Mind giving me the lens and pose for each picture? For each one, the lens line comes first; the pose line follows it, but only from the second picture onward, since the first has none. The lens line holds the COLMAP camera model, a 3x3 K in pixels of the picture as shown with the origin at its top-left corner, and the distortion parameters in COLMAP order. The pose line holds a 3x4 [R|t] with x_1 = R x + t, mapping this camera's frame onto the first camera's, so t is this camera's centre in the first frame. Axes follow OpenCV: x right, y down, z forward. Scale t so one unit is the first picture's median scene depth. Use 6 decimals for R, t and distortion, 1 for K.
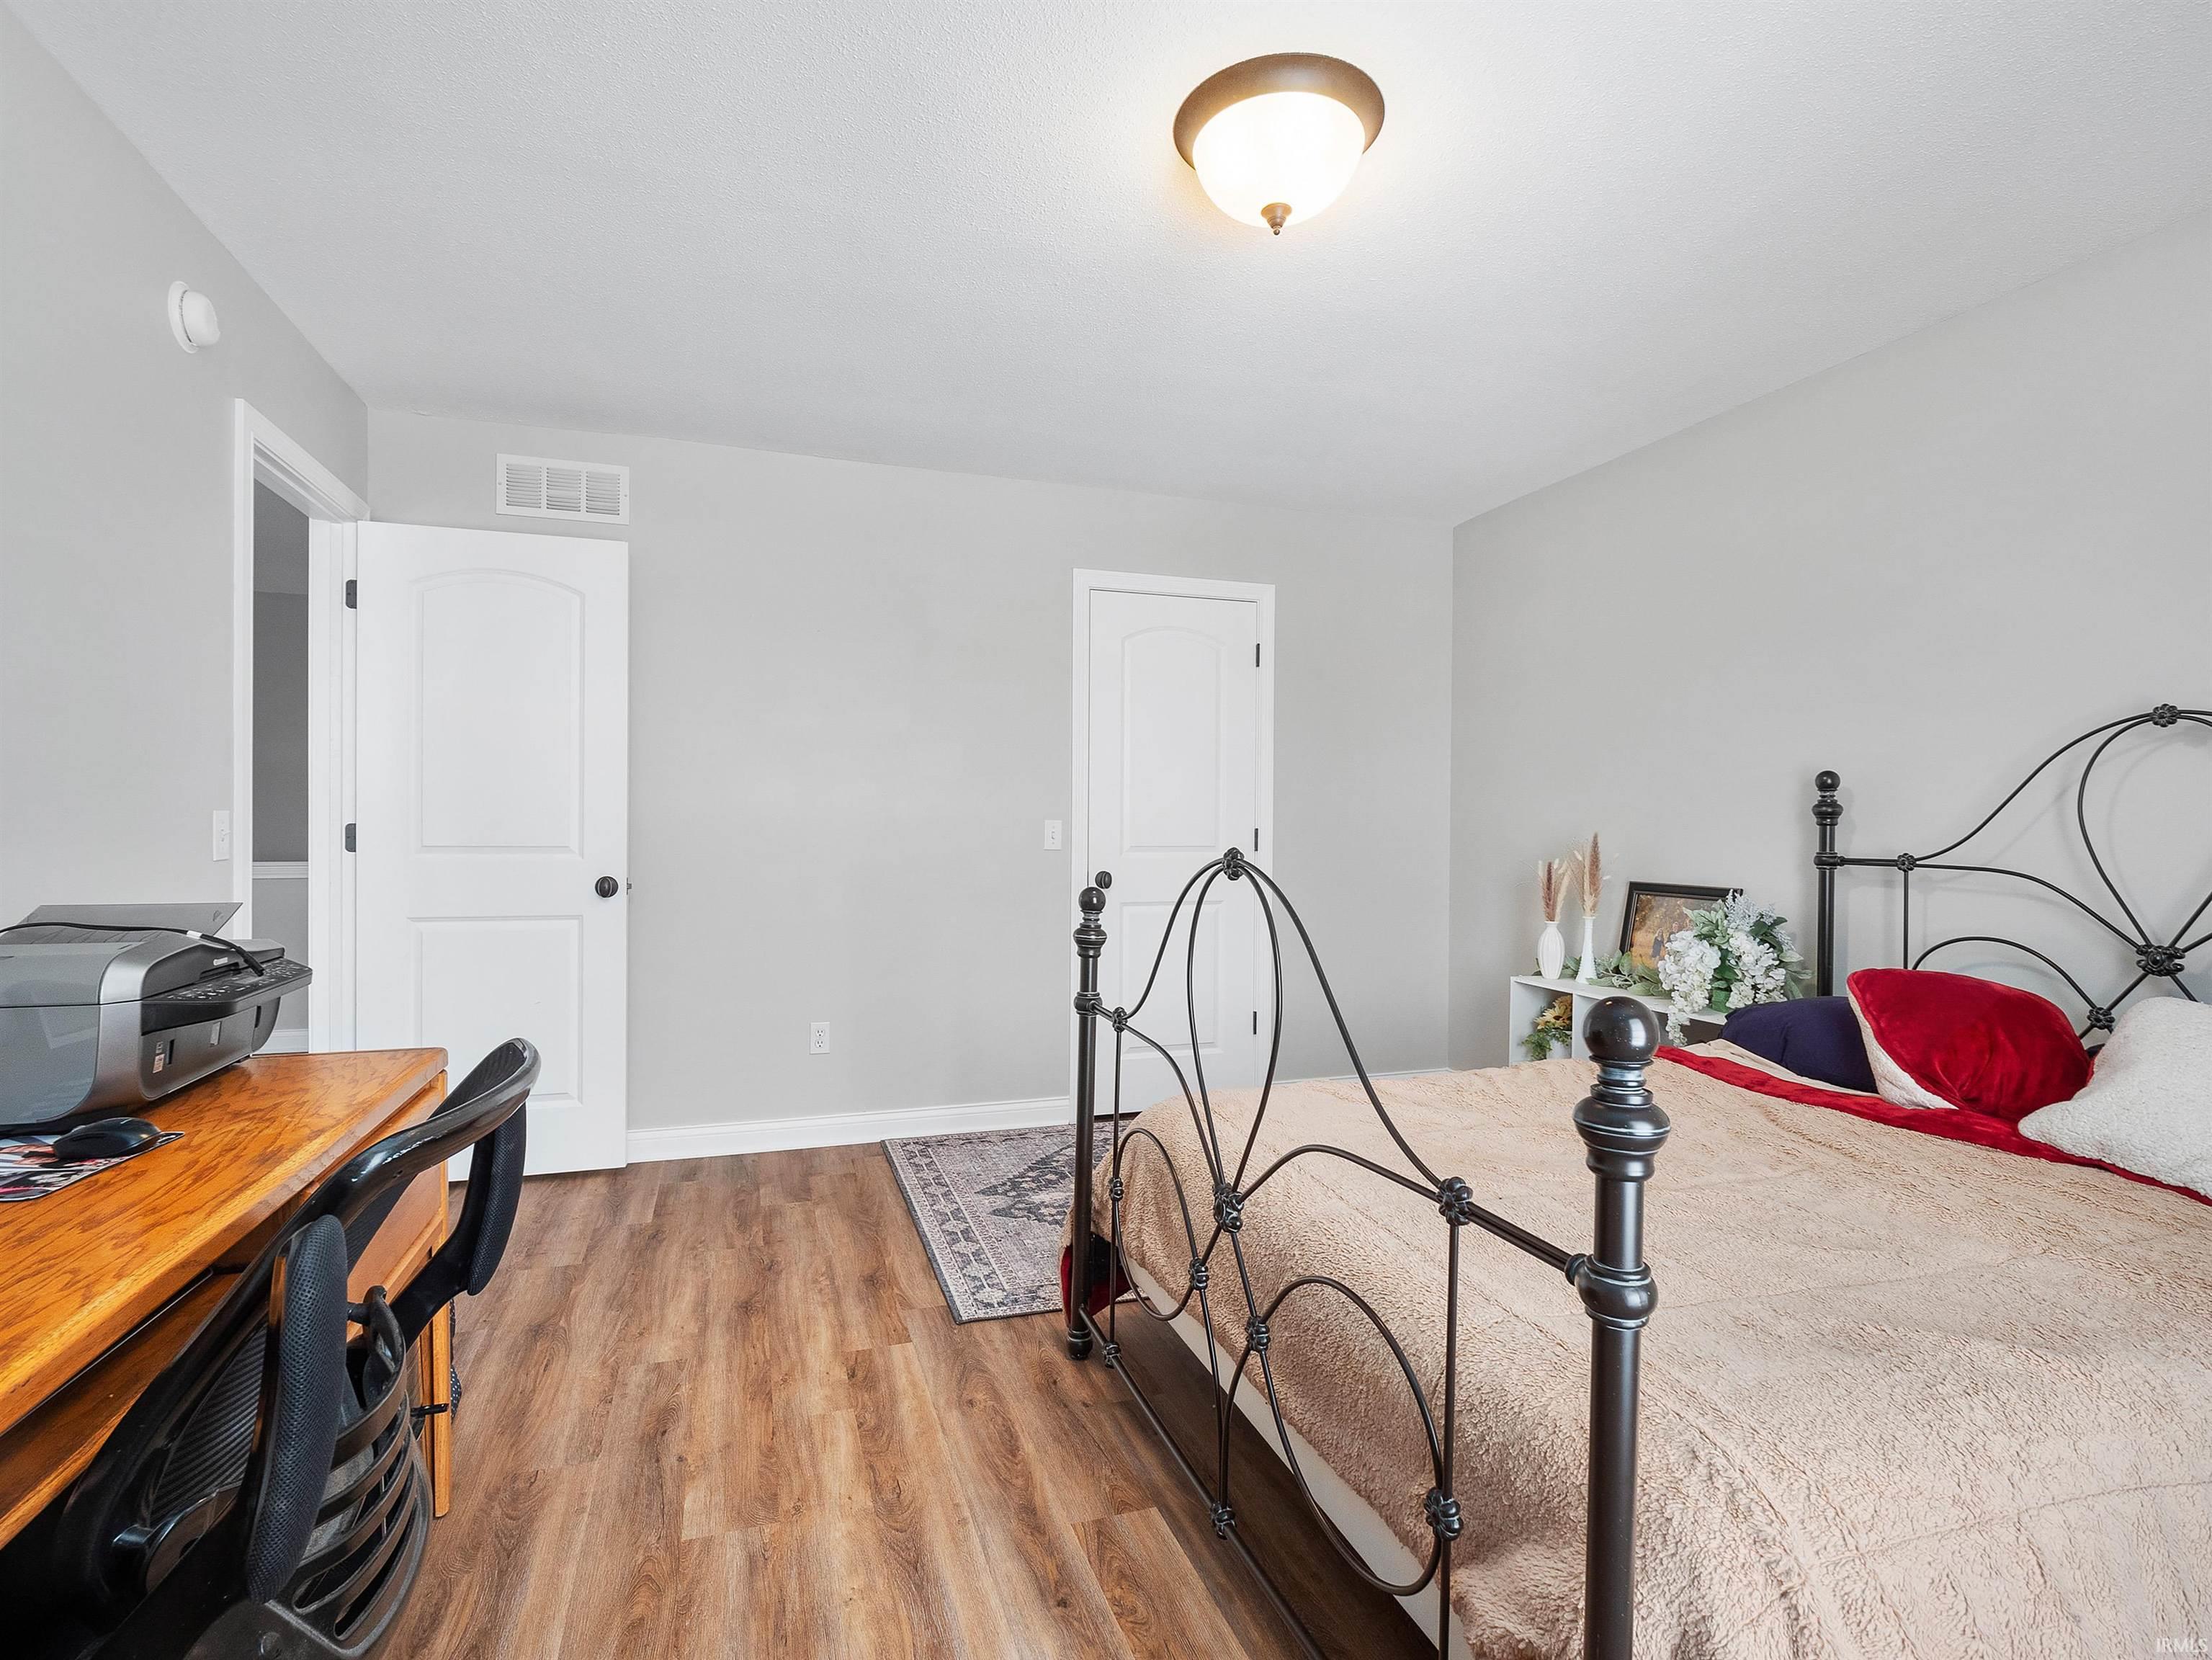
lens RADIAL K [[1080.0, 0, 1103.4], [0, 1080.0, 833.2], [0, 0, 1]] dist [-0.002355, -0.004656]
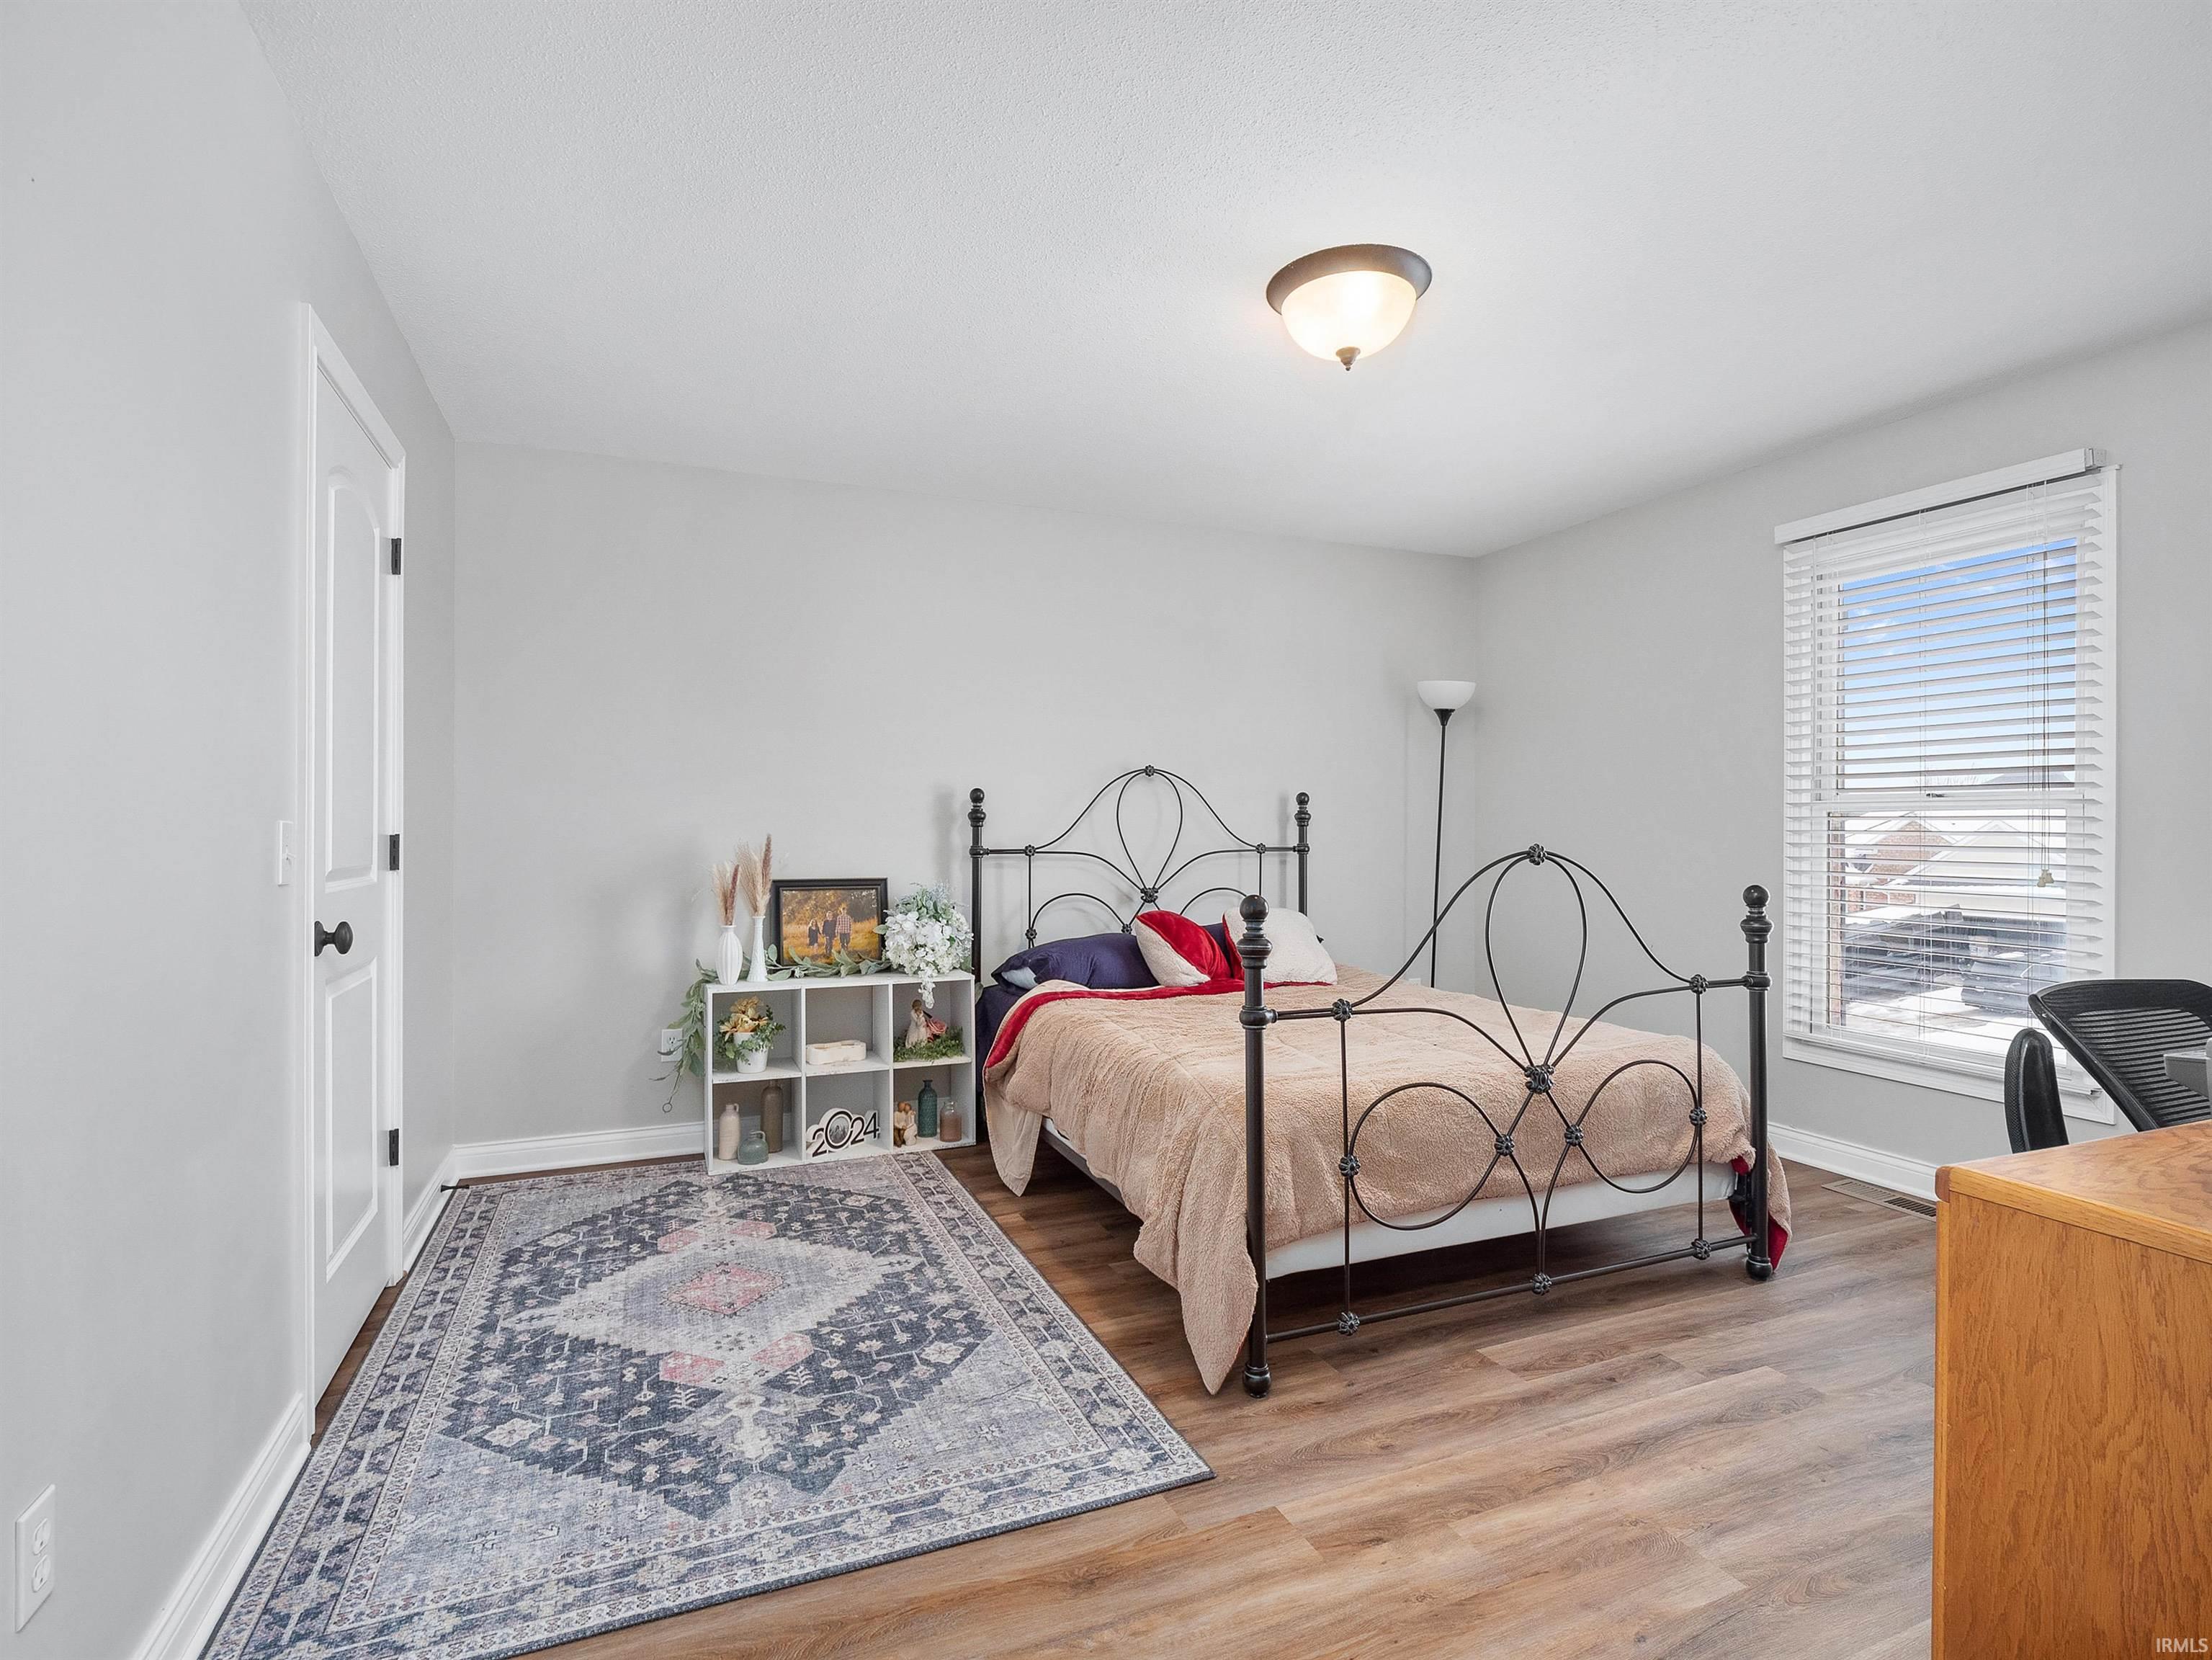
lens RADIAL K [[1080.0, 0, 1098.4], [0, 1080.0, 821.5], [0, 0, 1]] dist [-0.002355, -0.004656]
pose [[-0.071473, 0.000372, 0.997442, -0.820194], [0.007769, 0.999970, 0.000184, -0.014658], [-0.997412, 0.007762, -0.071474, 1.033646]]
